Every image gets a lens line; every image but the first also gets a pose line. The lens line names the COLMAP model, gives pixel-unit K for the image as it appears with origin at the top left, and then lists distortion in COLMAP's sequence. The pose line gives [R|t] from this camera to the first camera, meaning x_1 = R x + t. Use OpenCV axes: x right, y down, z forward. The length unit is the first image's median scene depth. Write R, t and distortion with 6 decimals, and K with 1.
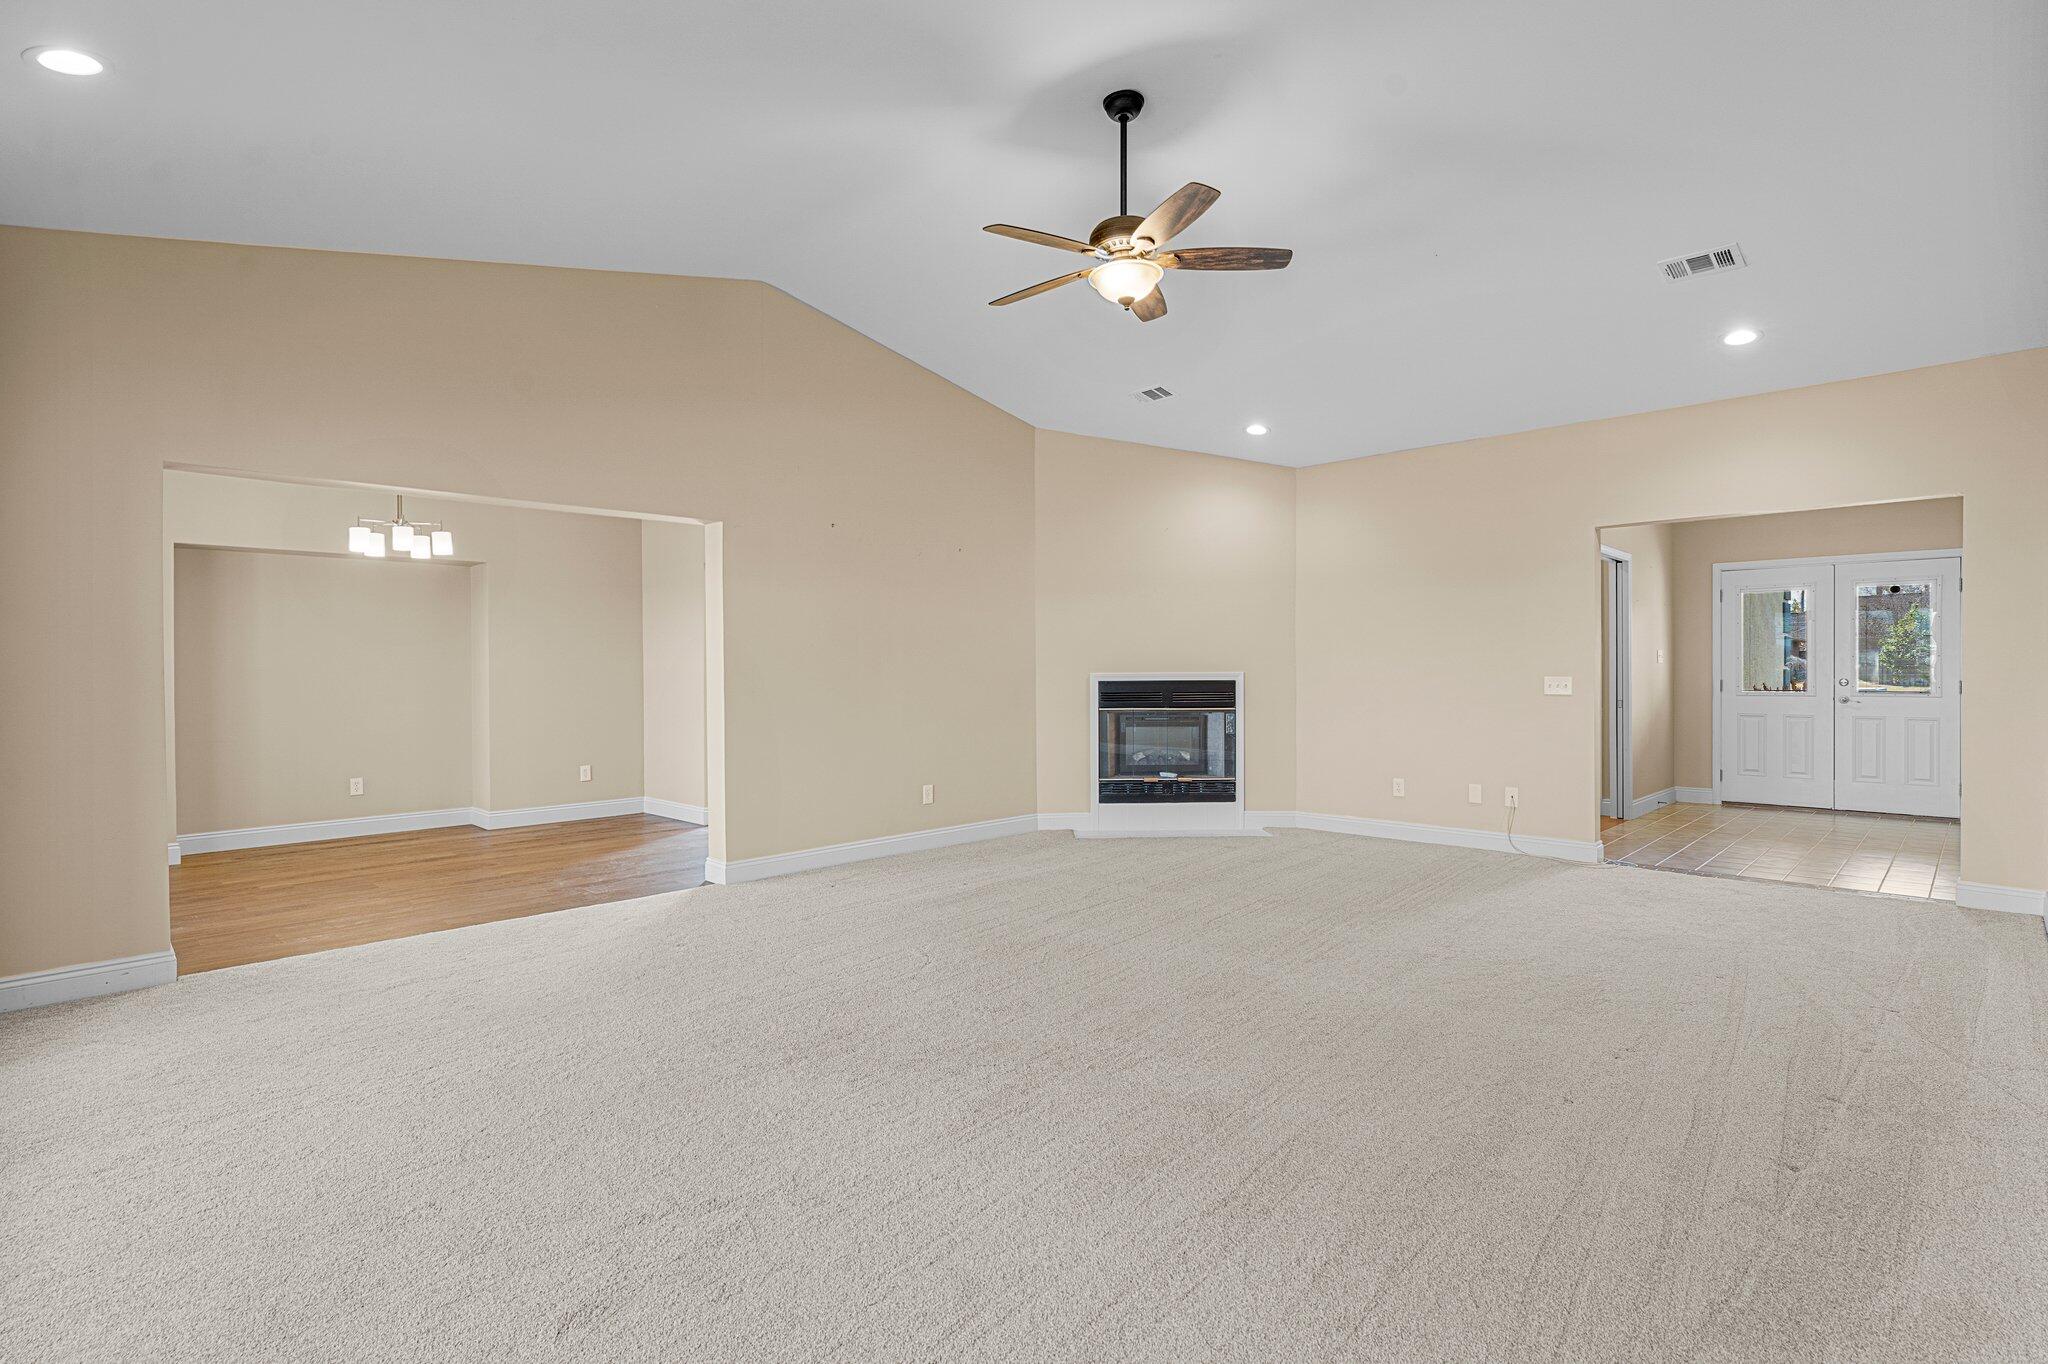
lens RADIAL K [[1000.3, 0, 1017.7], [0, 1000.3, 680.2], [0, 0, 1]] dist [0.002822, -0.001498]
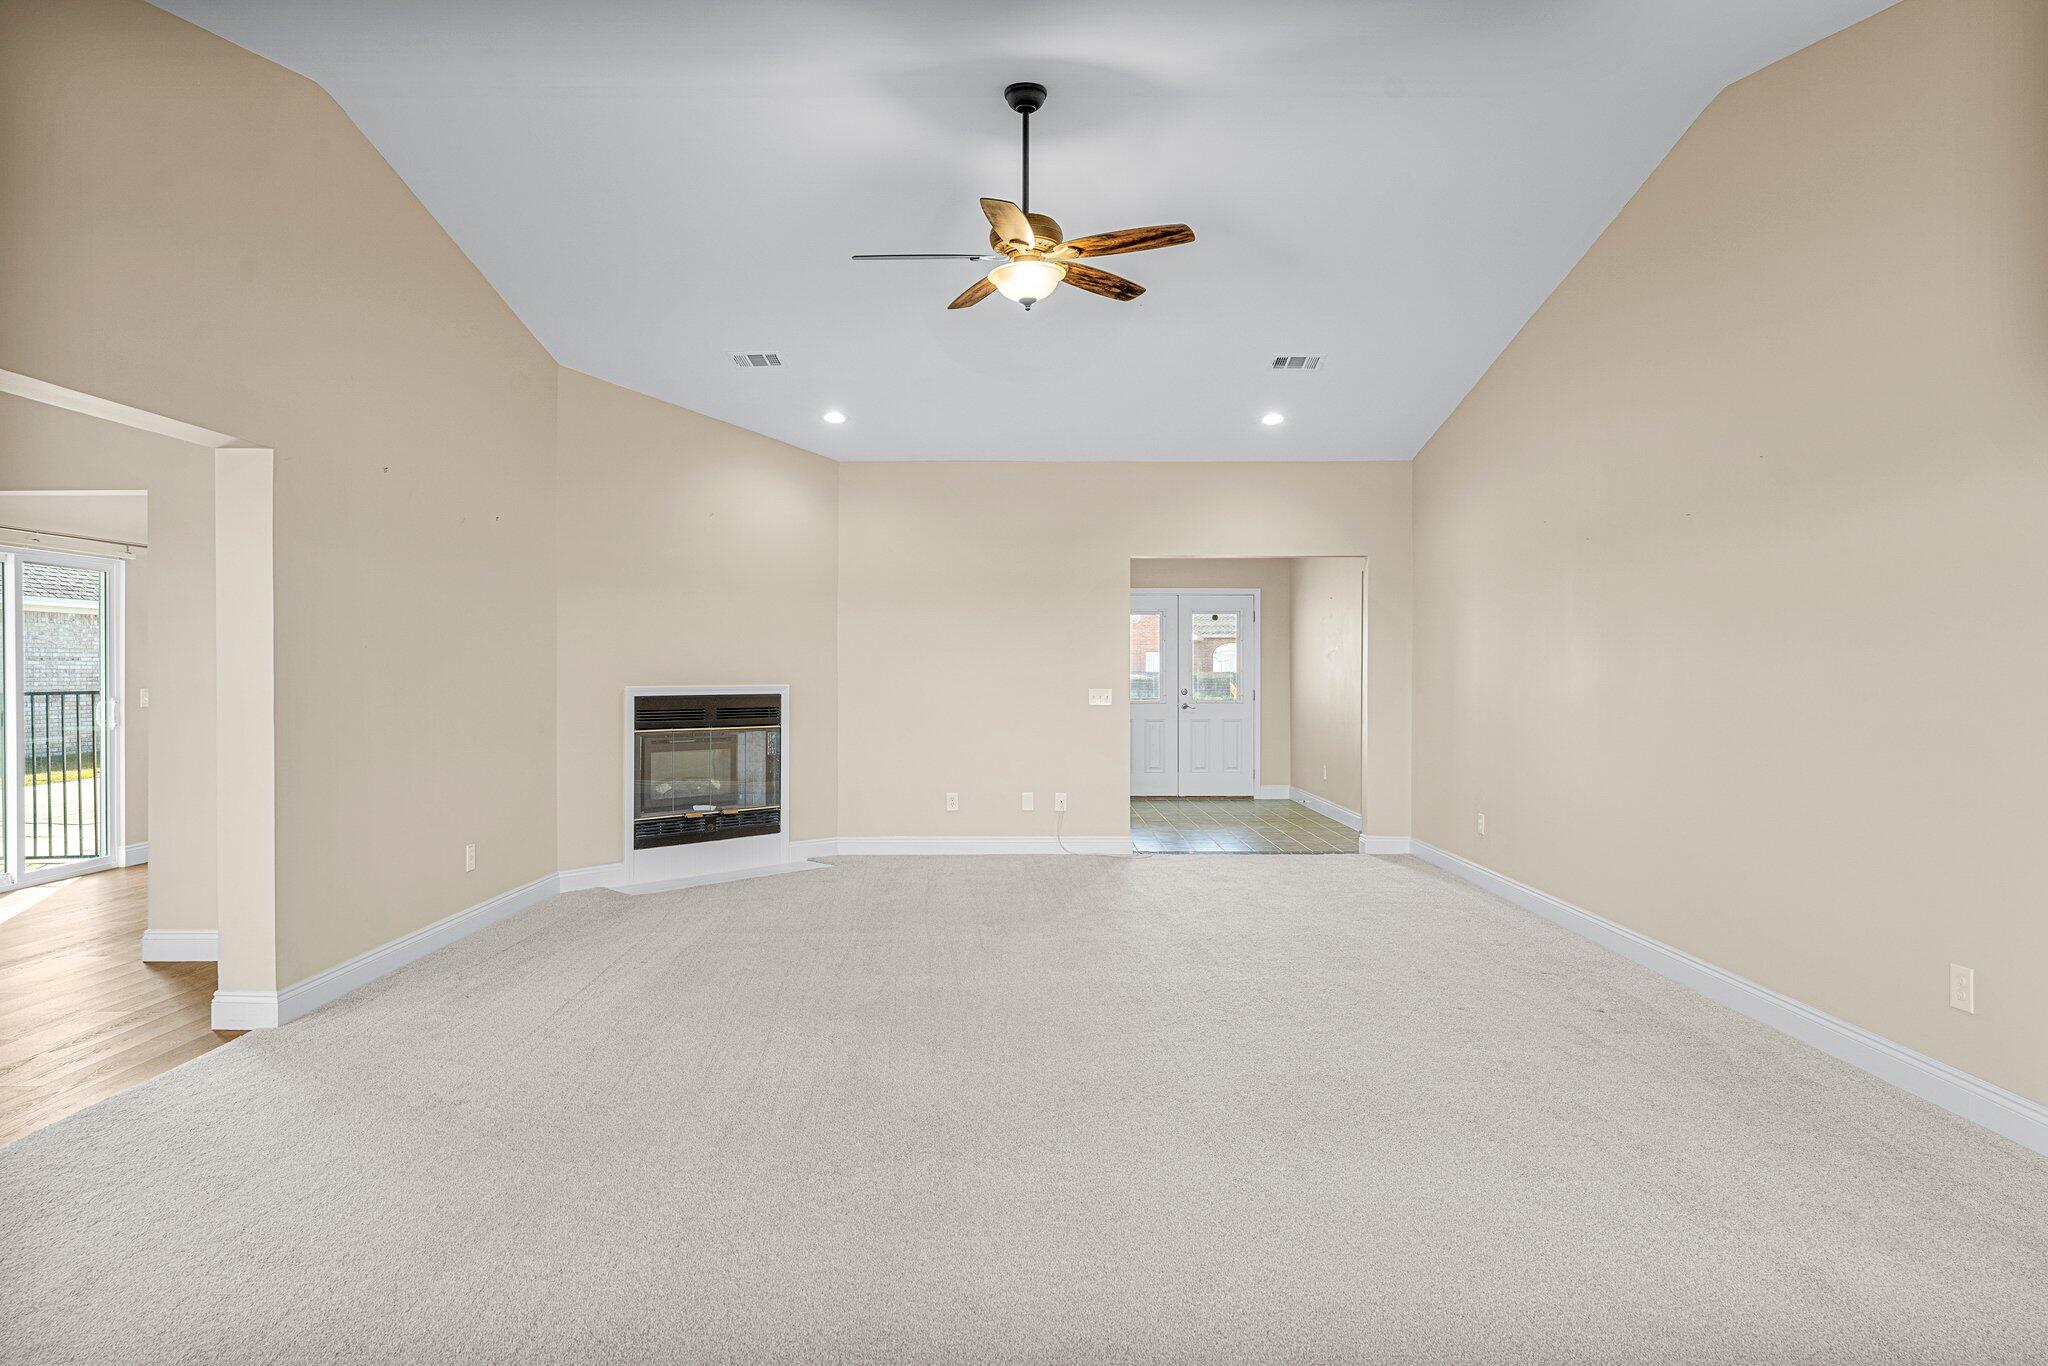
lens RADIAL K [[1181.5, 0, 1023.0], [0, 1181.5, 669.6], [0, 0, 1]] dist [-0.019571, 0.000250]
pose [[0.713800, 0.007161, 0.700313, -0.354343], [0.005749, 0.999854, -0.016084, -0.003467], [-0.700326, 0.015507, 0.713654, 0.111815]]
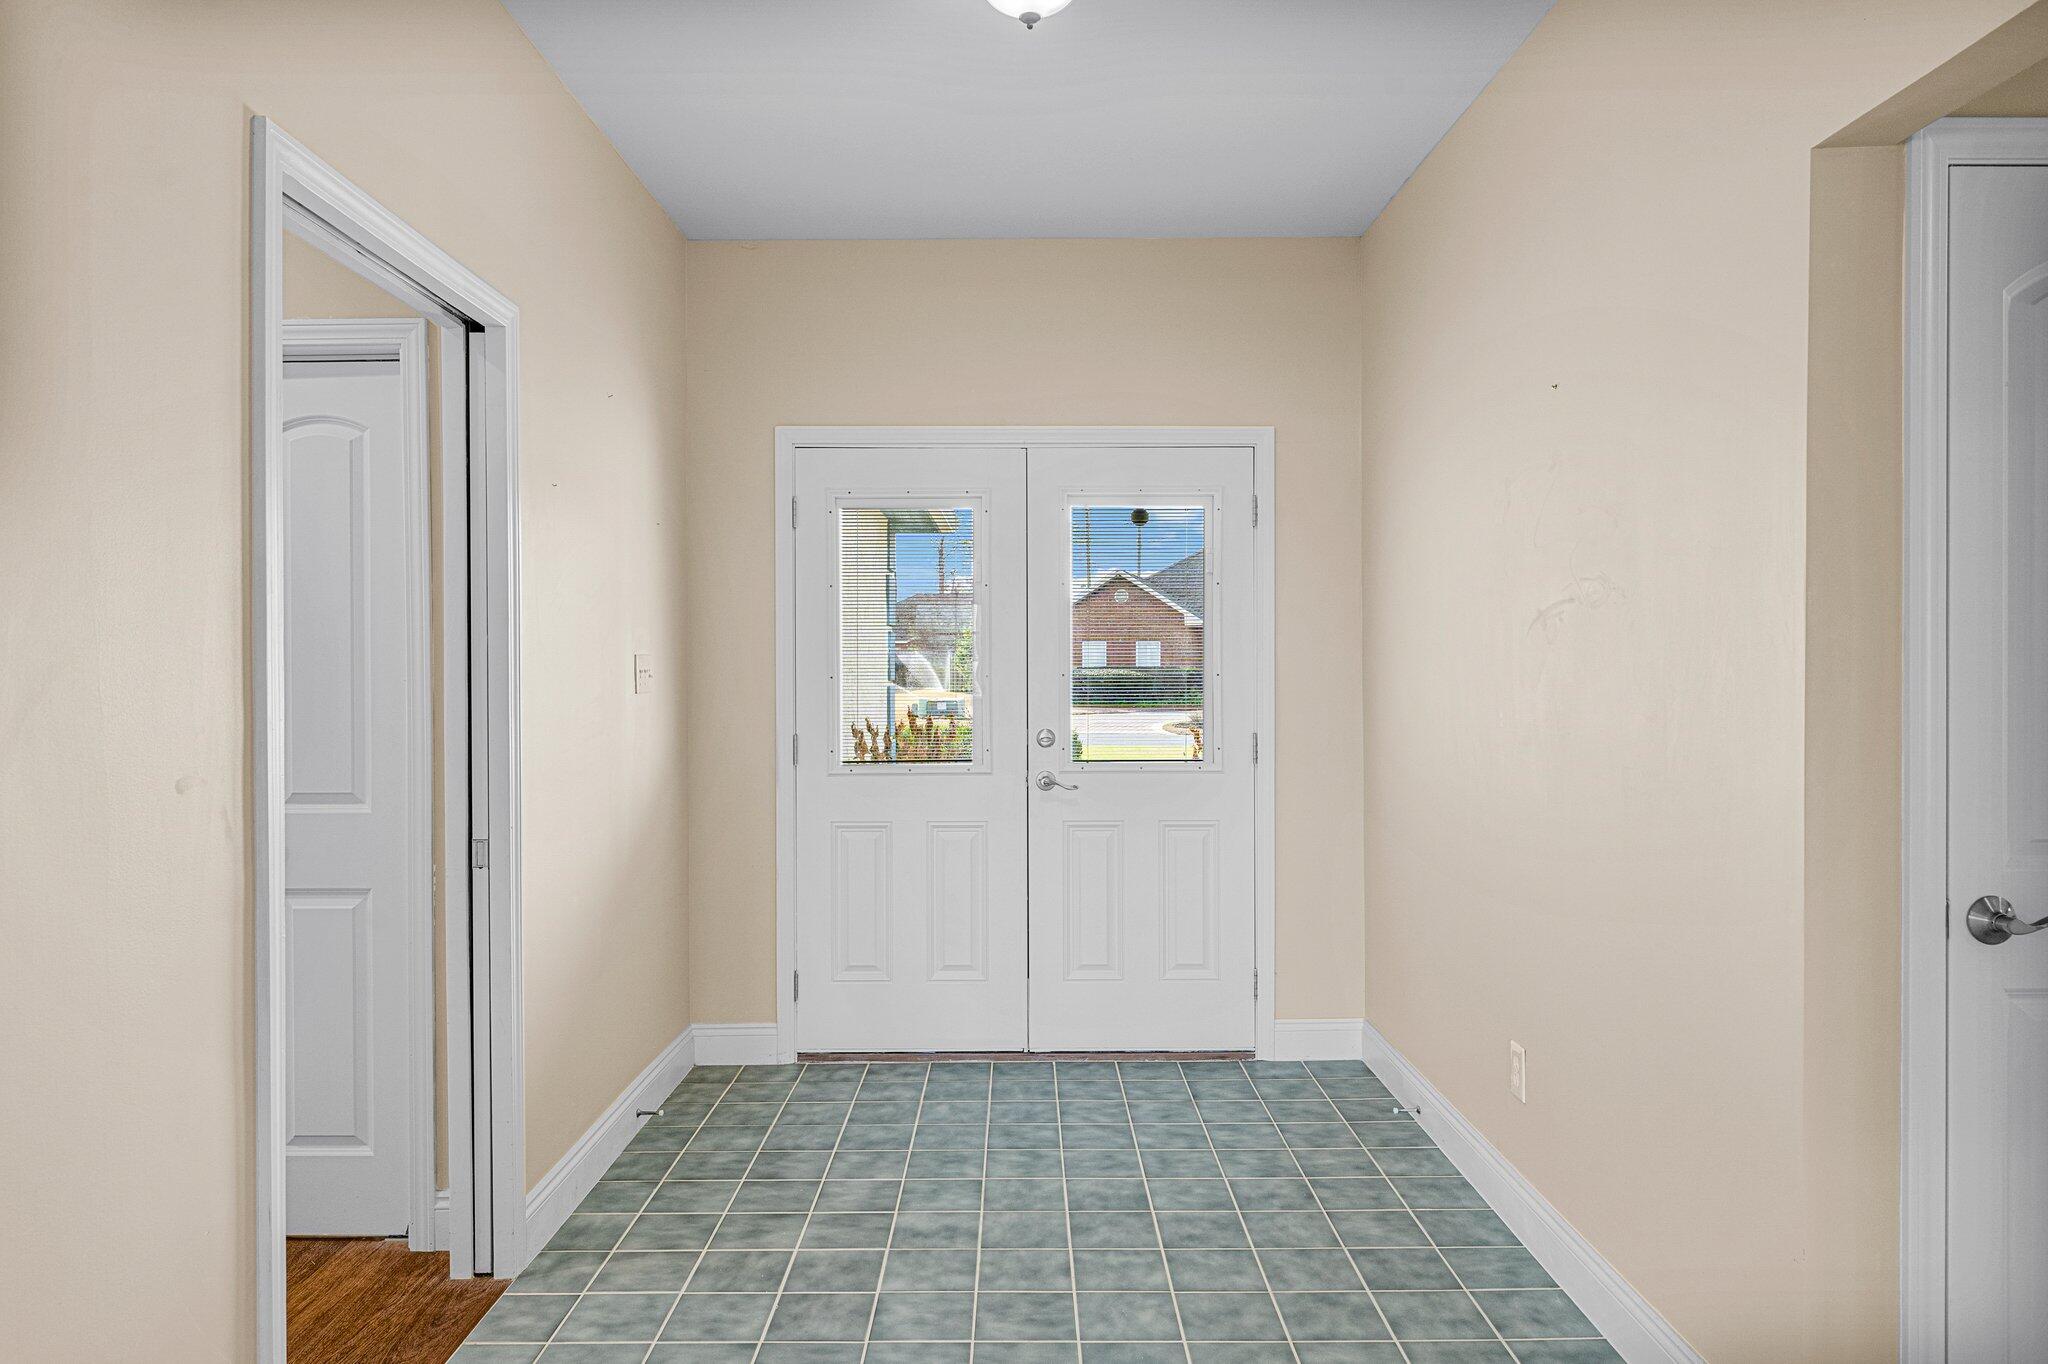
lens RADIAL K [[1389.7, 0, 1035.5], [0, 1389.7, 665.7], [0, 0, 1]] dist [0.001551, -0.000335]
pose [[0.705374, 0.004154, 0.708823, 0.451451], [0.007893, 0.999875, -0.013714, -0.021411], [-0.708792, 0.015268, 0.705253, 0.646859]]
